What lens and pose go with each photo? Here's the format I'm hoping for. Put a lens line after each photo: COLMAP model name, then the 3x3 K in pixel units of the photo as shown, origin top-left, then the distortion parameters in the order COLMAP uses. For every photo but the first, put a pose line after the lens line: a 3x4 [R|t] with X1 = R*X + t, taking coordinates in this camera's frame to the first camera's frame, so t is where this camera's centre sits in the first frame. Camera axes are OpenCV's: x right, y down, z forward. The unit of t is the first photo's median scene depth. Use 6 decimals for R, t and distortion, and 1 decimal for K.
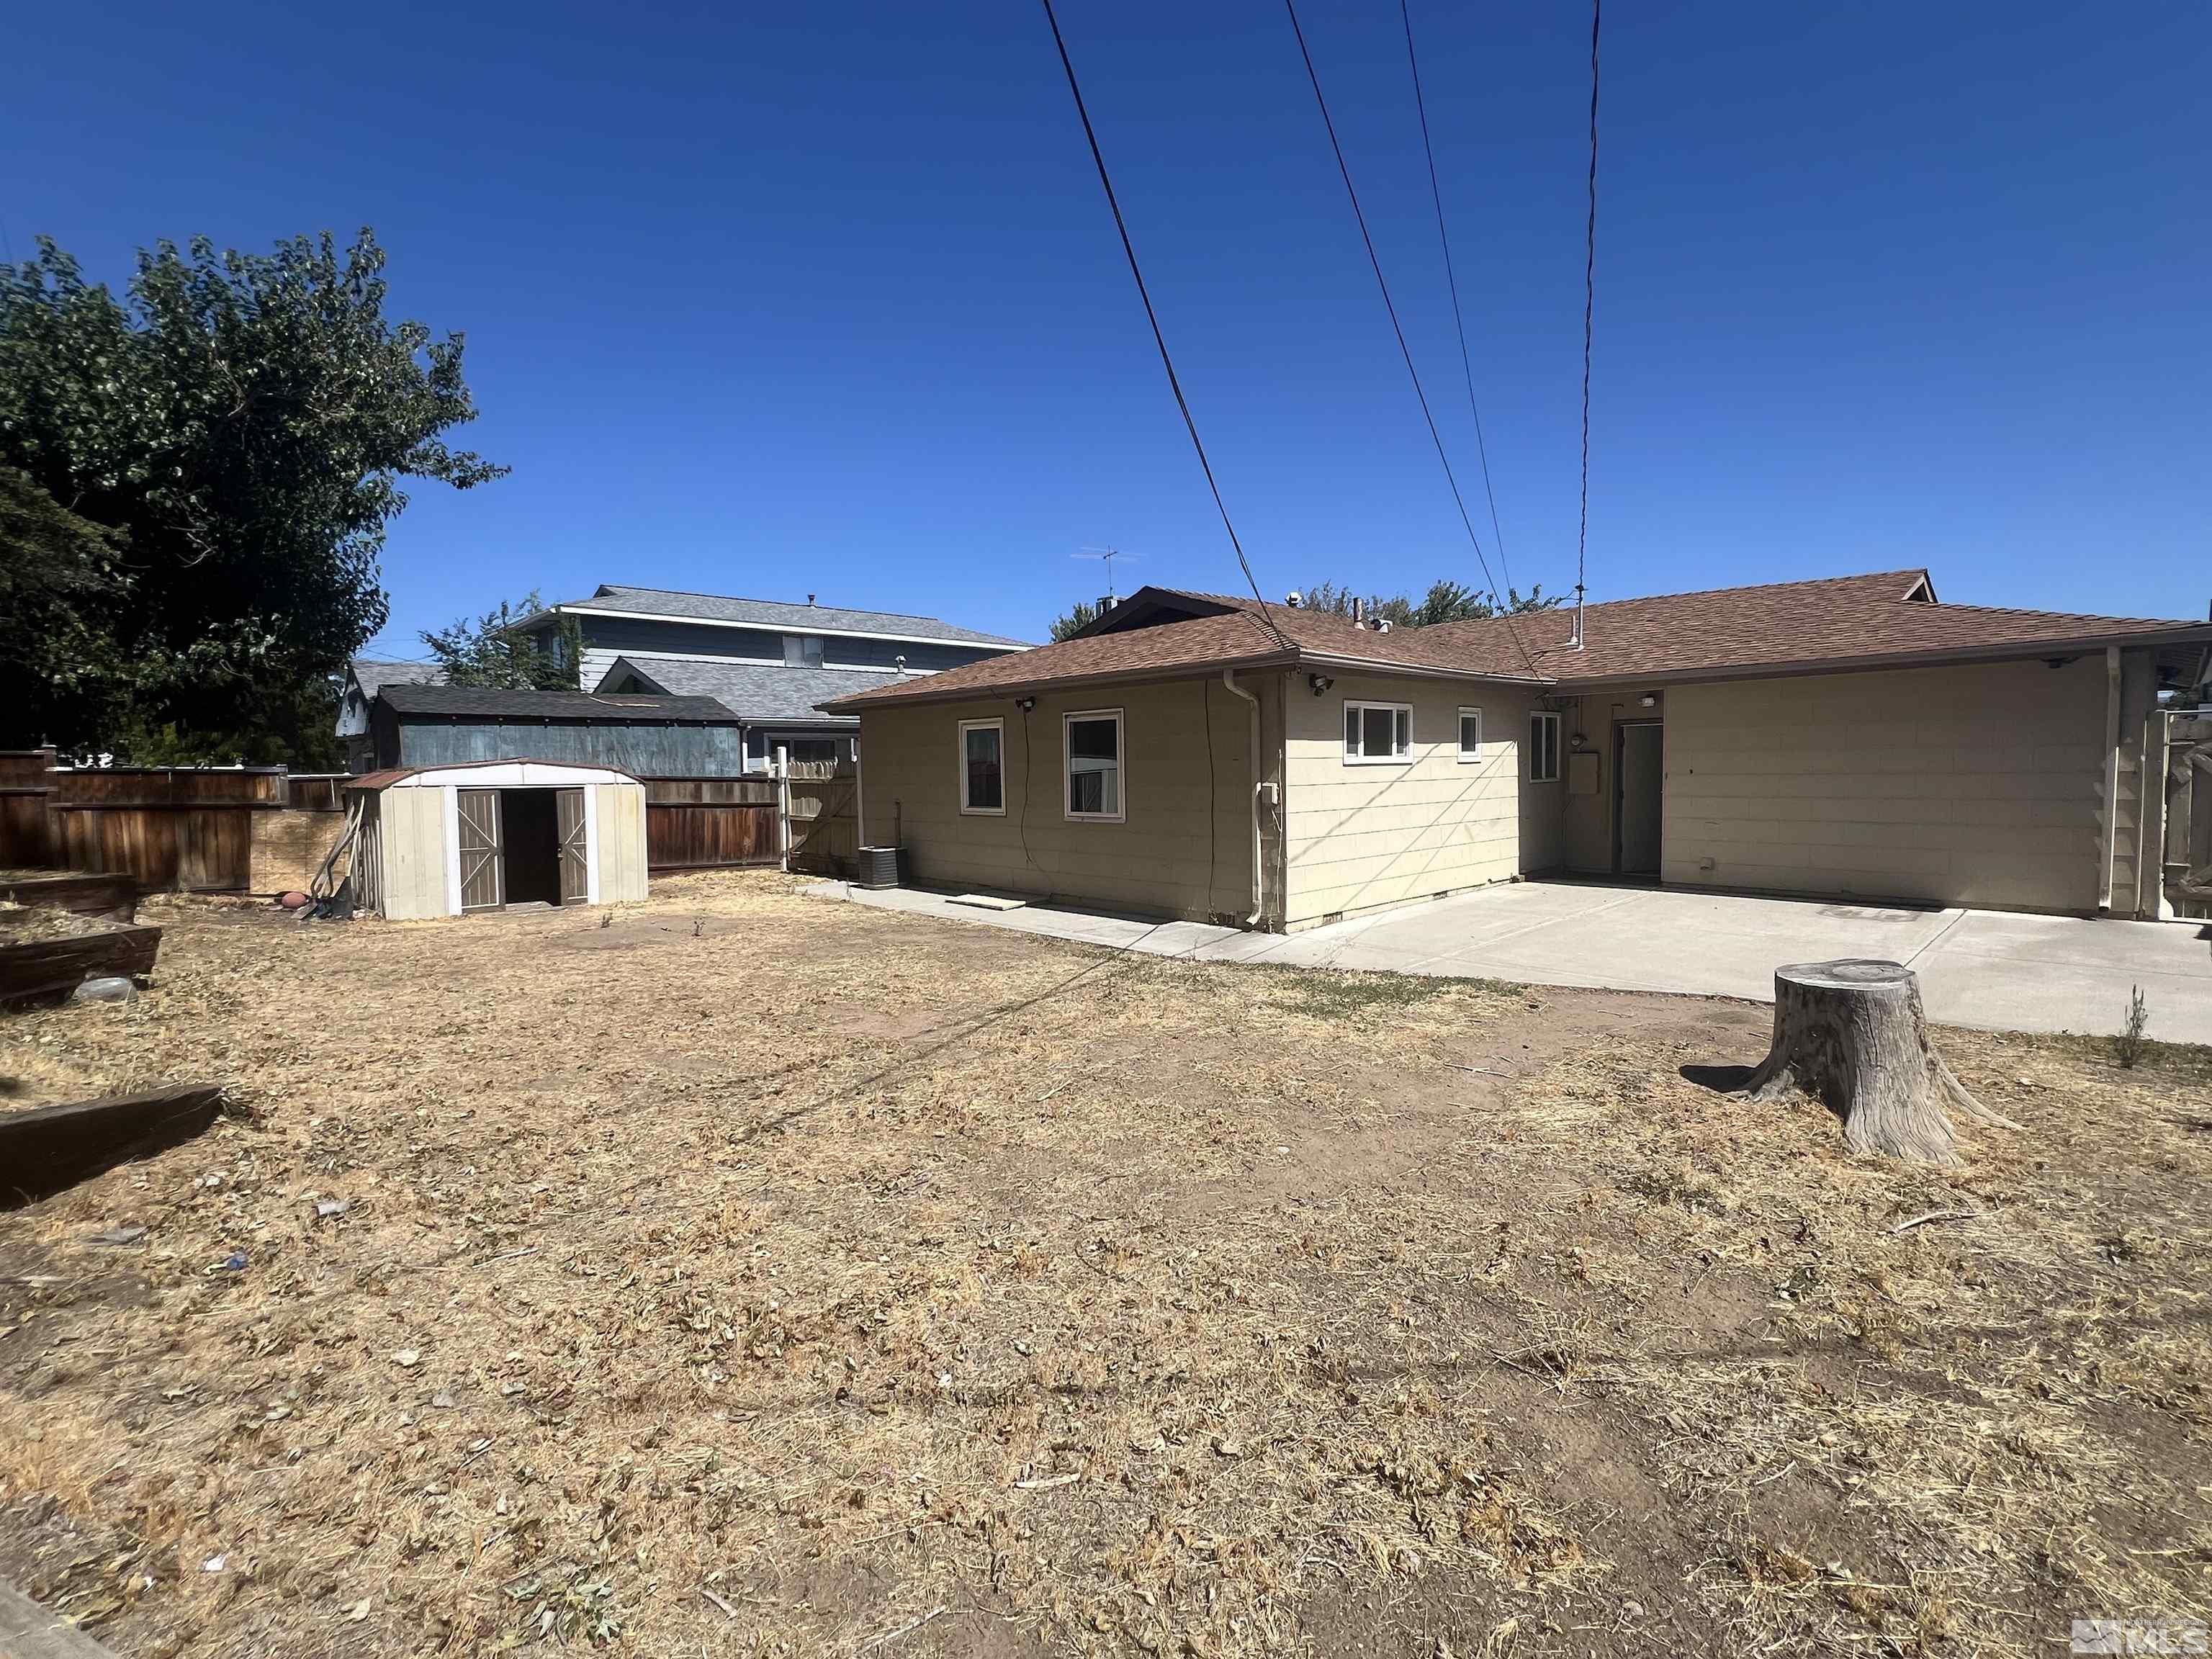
lens RADIAL K [[988.1, 0, 1106.0], [0, 988.1, 829.5], [0, 0, 1]] dist [0.021259, 0.000021]
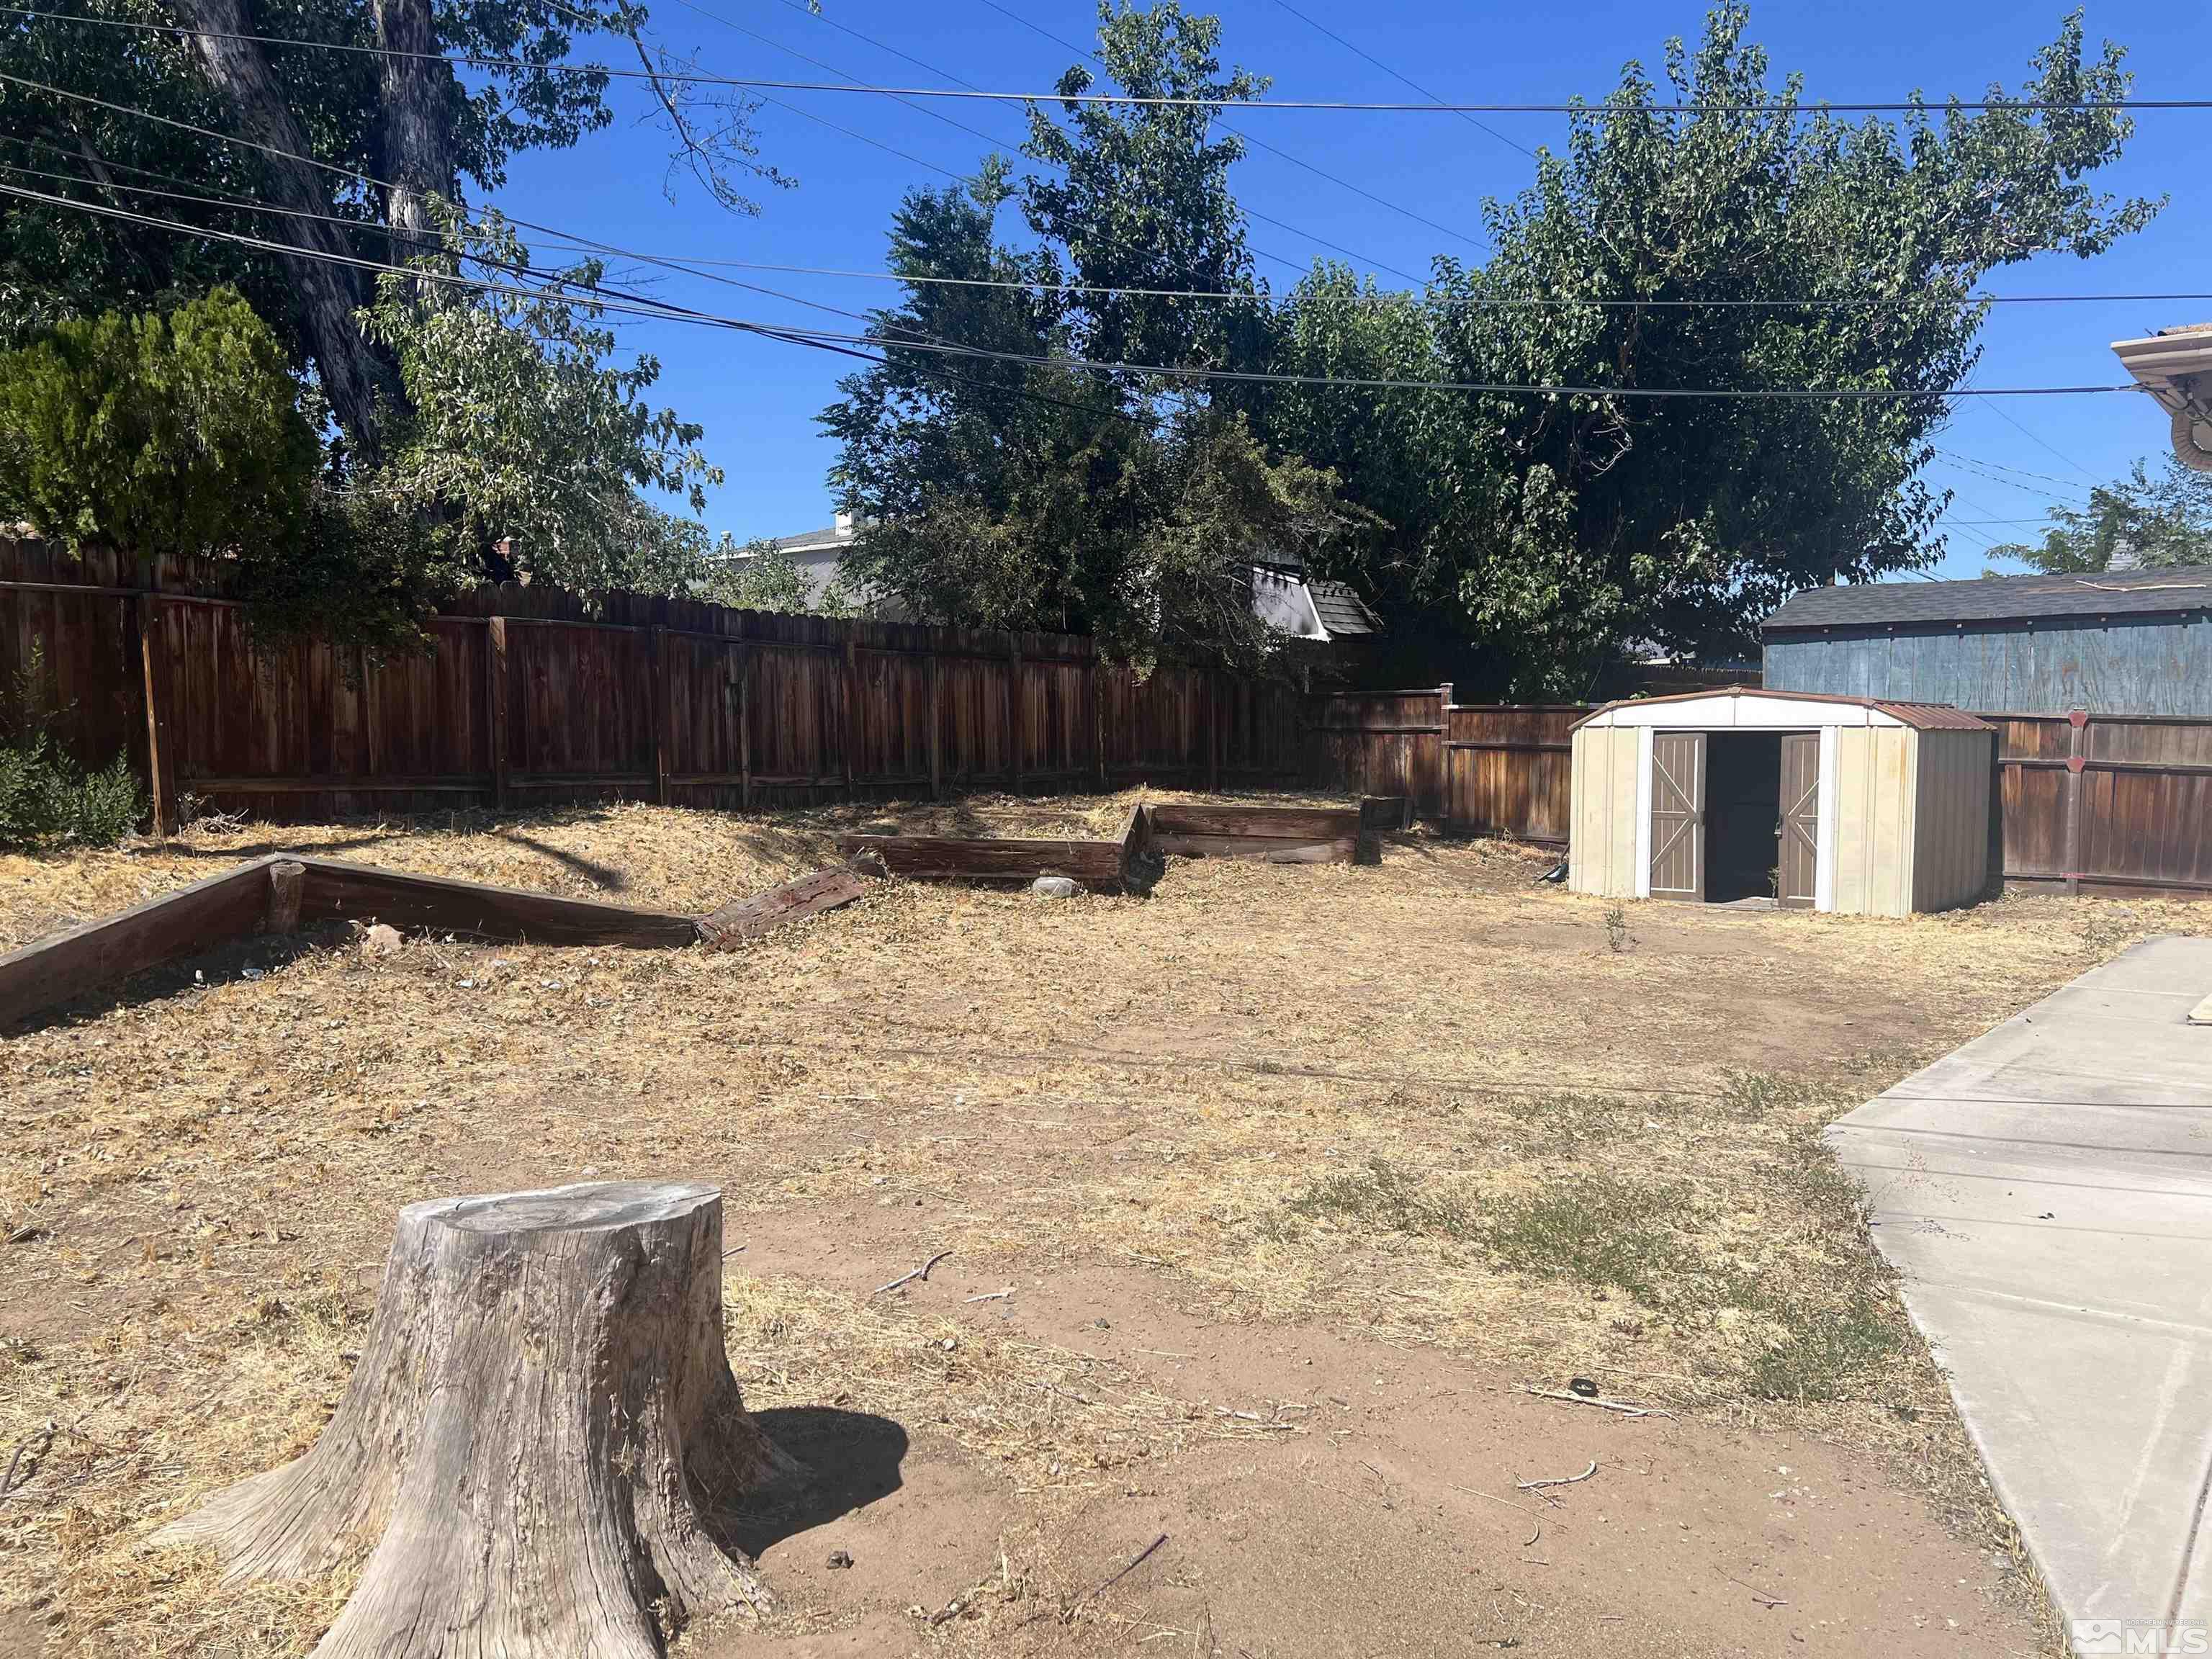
lens RADIAL K [[1651.4, 0, 1106.0], [0, 1651.4, 829.5], [0, 0, 1]] dist [0.056618, -0.060428]
pose [[0.162220, 0.070273, -0.984249, 0.494339], [-0.059516, 0.996342, 0.061328, -0.017740], [0.984958, 0.048630, 0.165809, 0.371362]]
